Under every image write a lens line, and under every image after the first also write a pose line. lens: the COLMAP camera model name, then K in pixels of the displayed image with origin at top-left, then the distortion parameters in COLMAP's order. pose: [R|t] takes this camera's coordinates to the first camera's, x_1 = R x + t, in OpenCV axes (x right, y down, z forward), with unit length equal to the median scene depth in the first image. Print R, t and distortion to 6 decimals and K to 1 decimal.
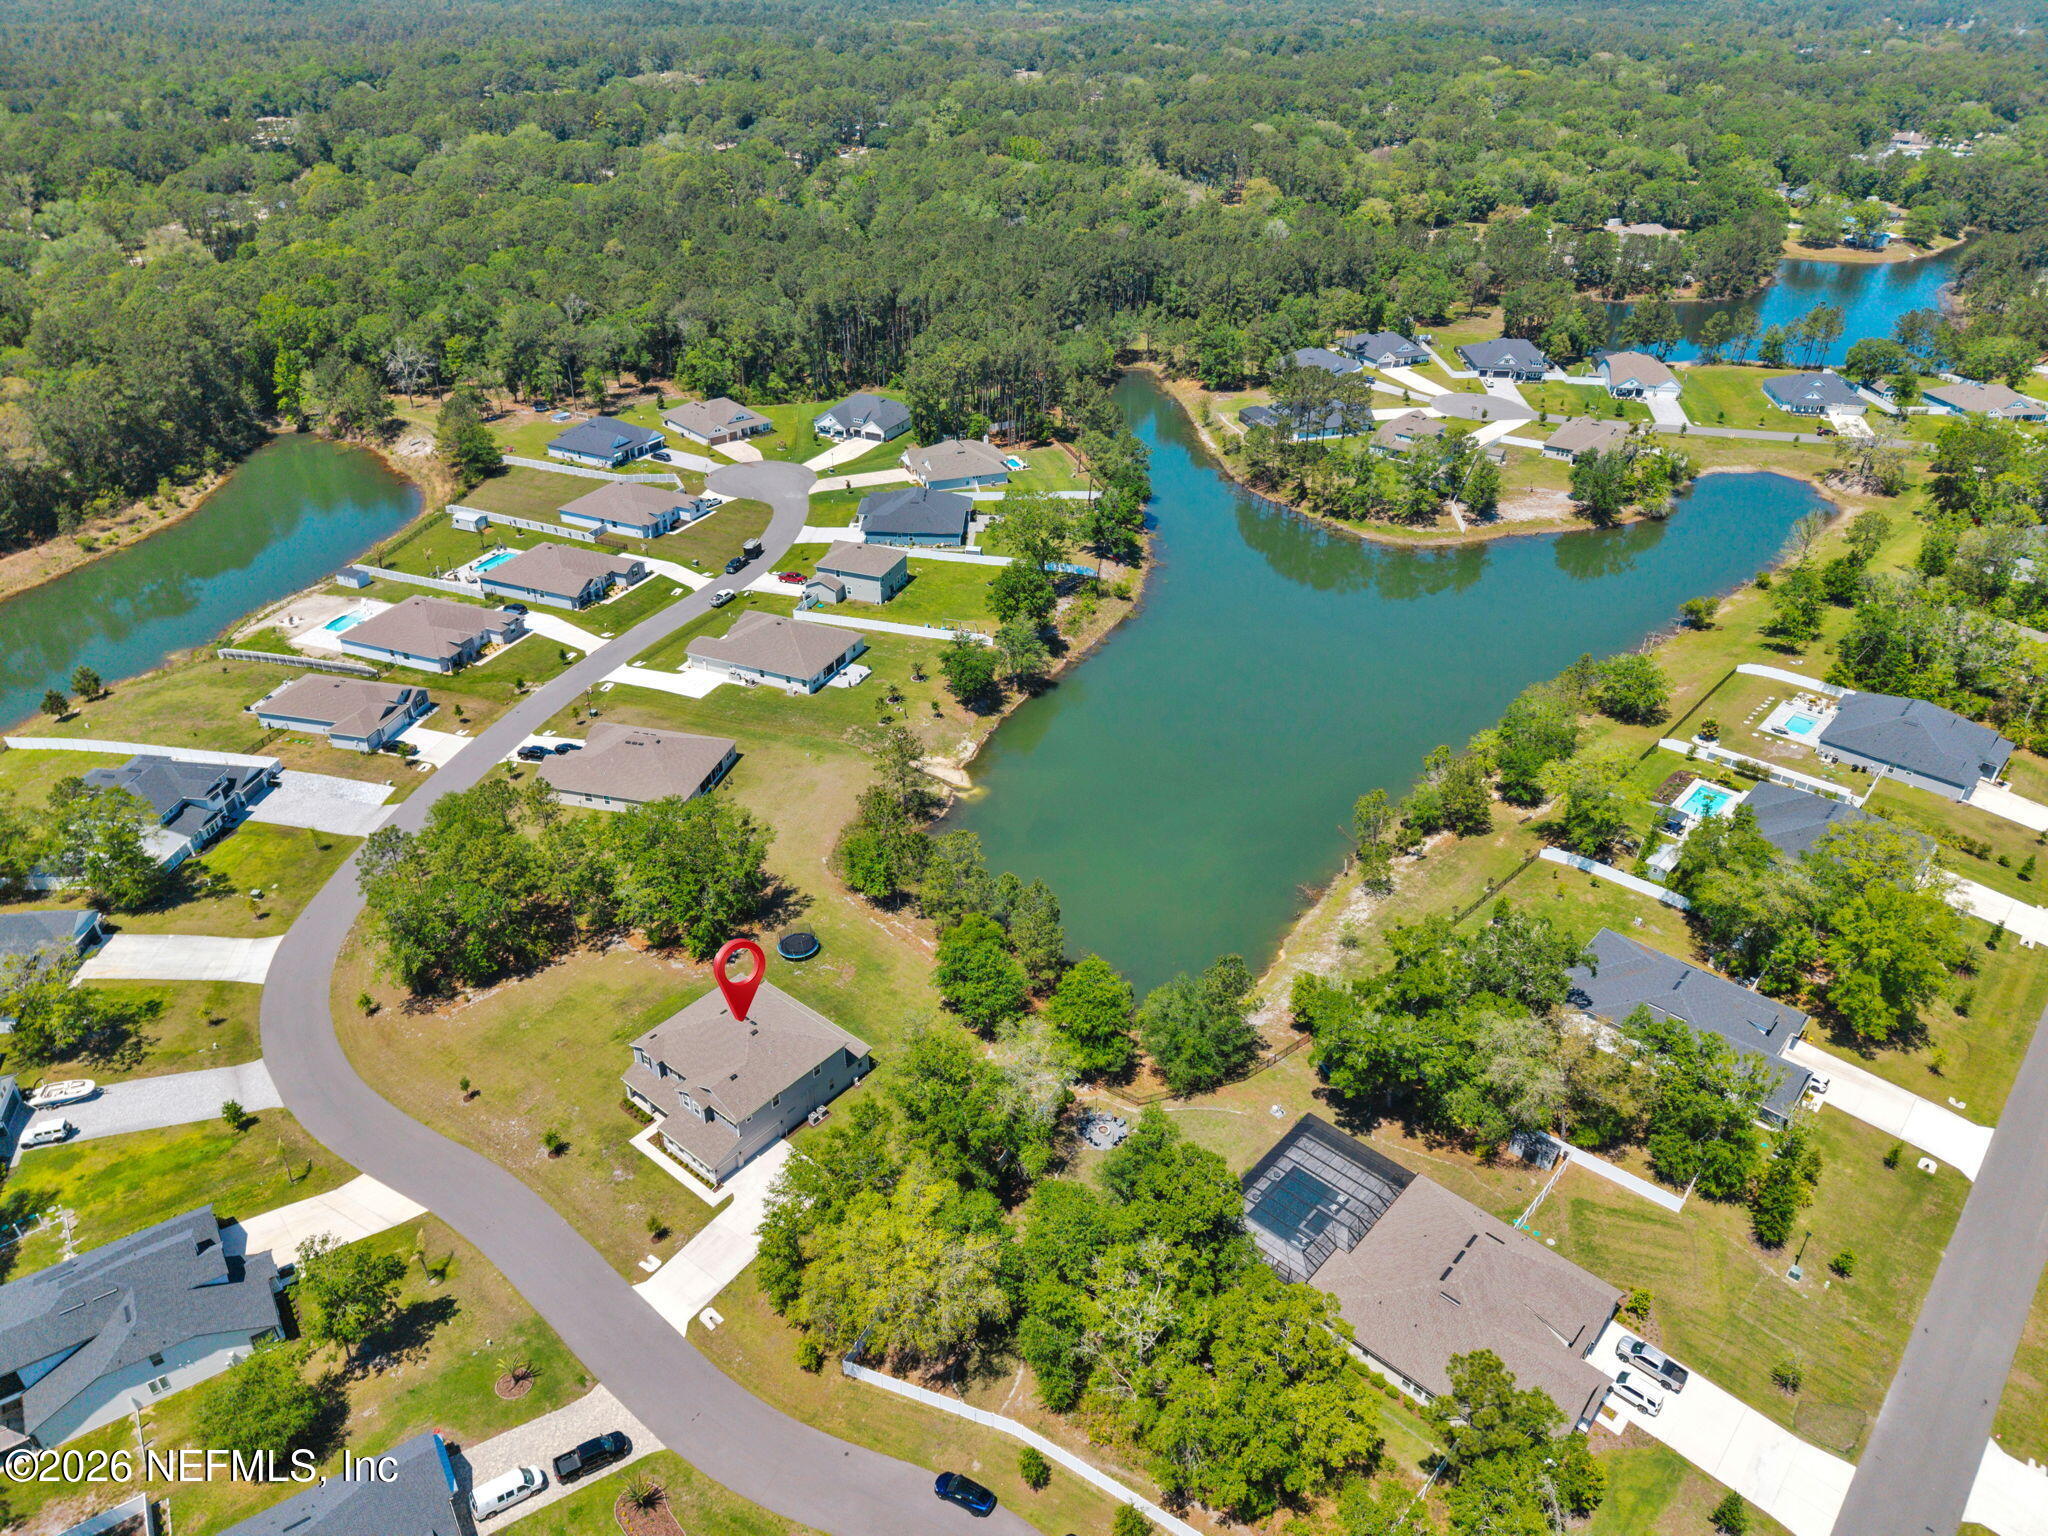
lens RADIAL K [[1368.8, 0, 1024.0], [0, 1368.8, 768.0], [0, 0, 1]] dist [0.060385, -0.085491]
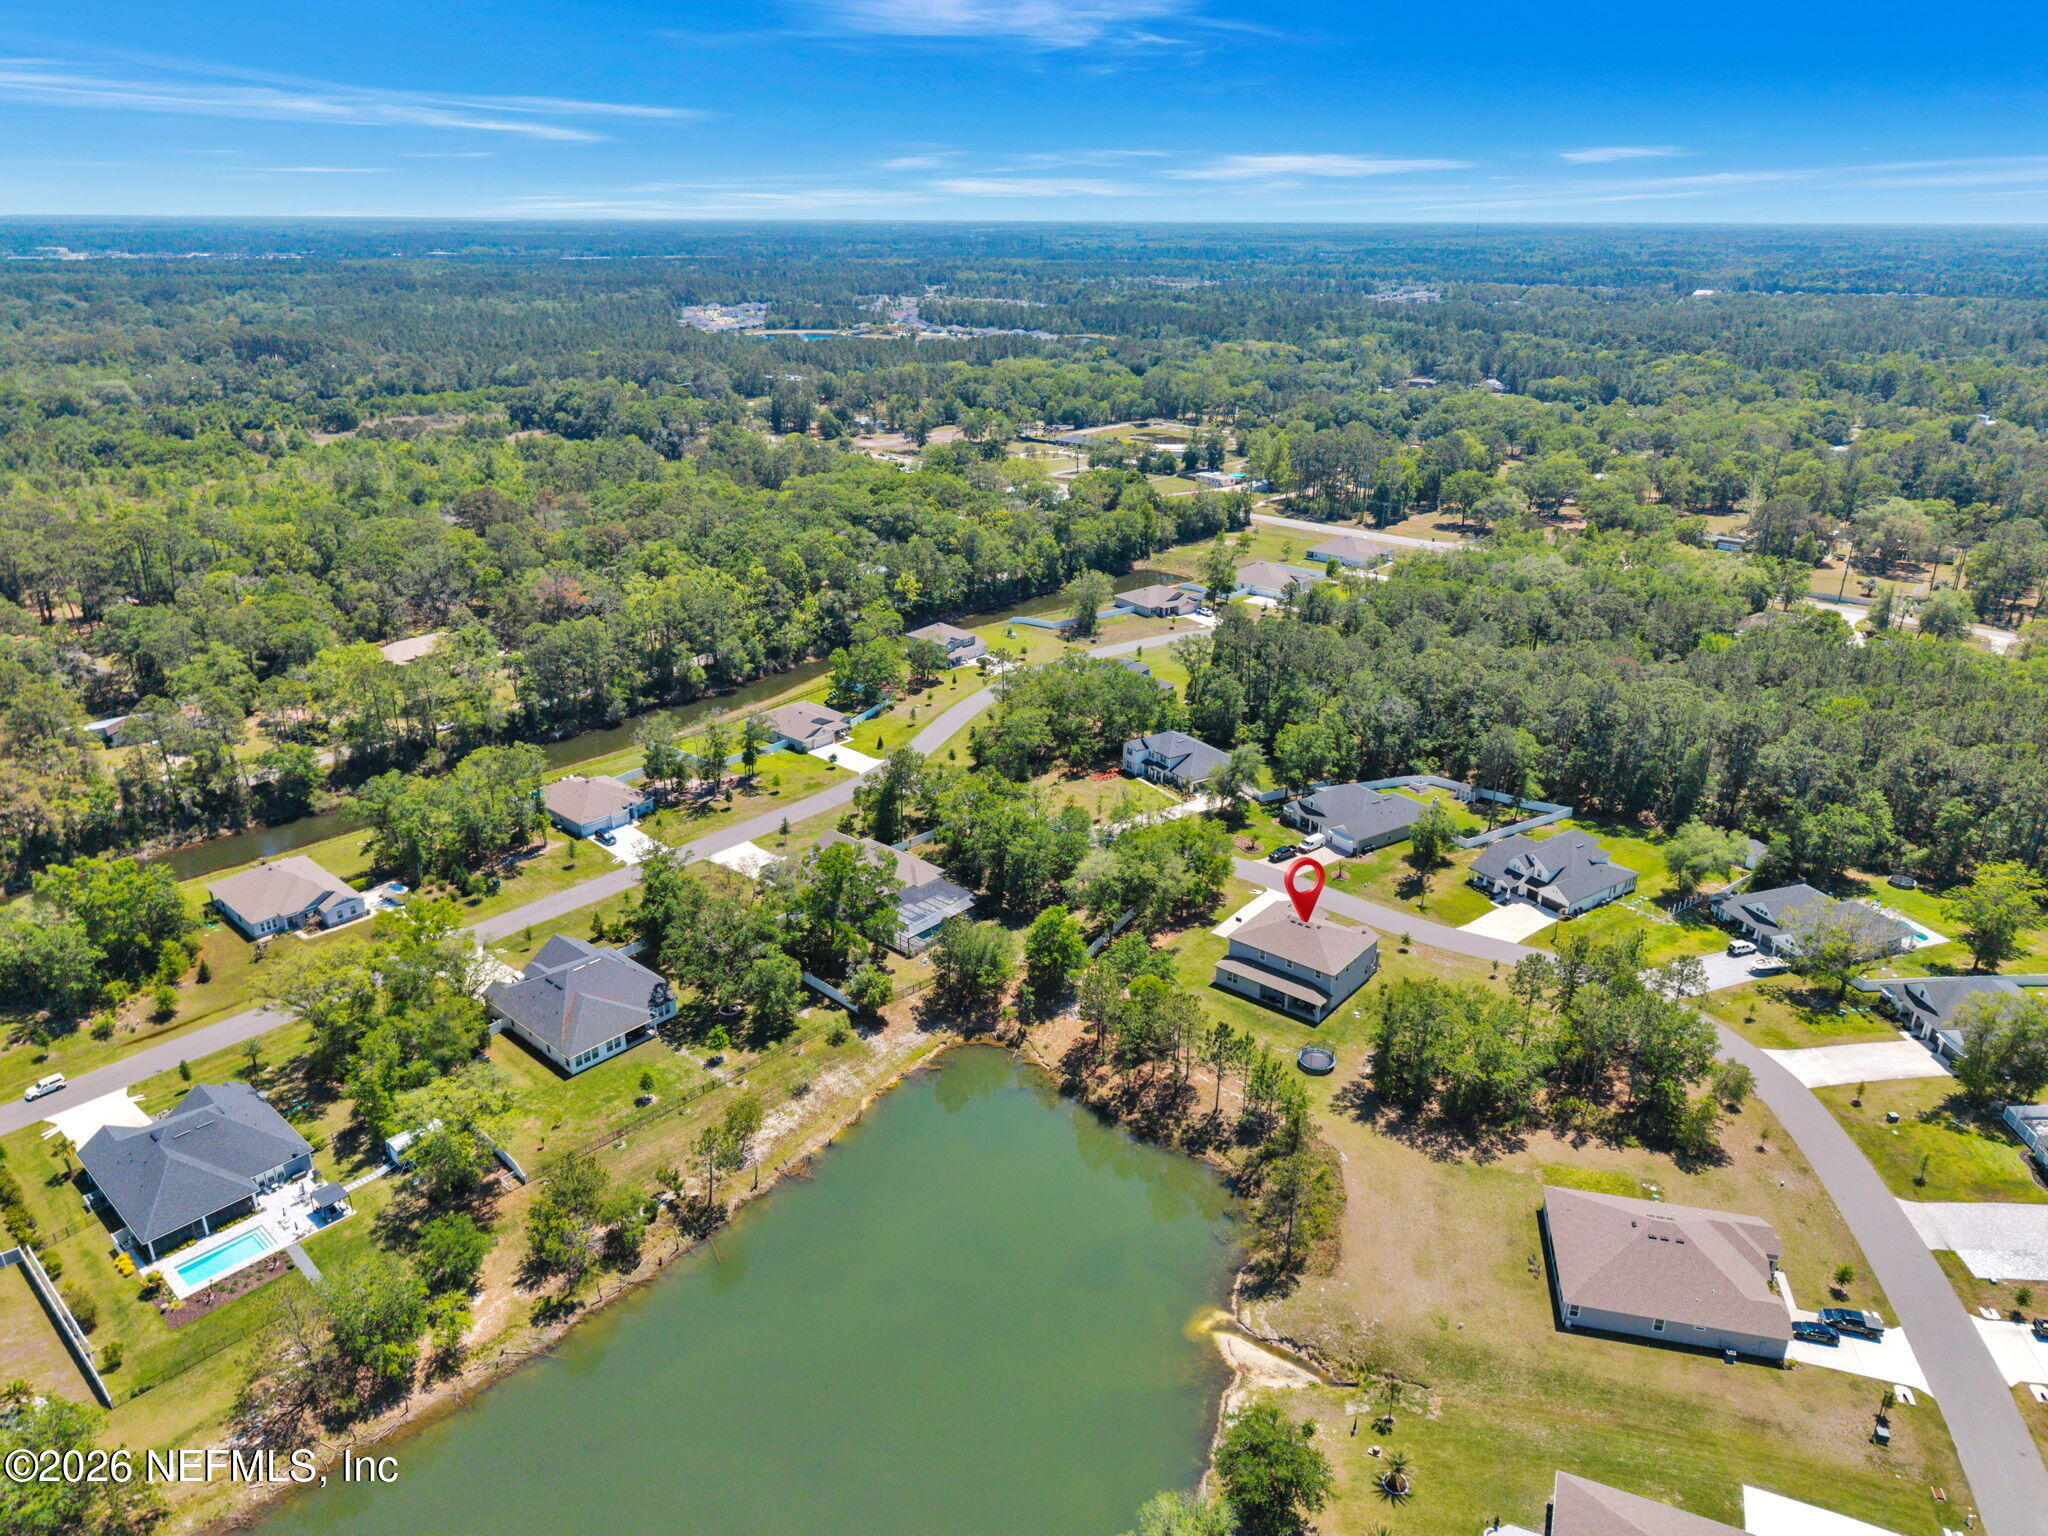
lens RADIAL K [[1317.3, 0, 1027.9], [0, 1317.3, 820.4], [0, 0, 1]] dist [0.005577, -0.015697]
pose [[-0.999856, -0.011224, -0.012707, 0.054673], [-0.016824, 0.564100, 0.825535, -0.560622], [-0.002098, 0.825630, -0.564208, 0.954418]]
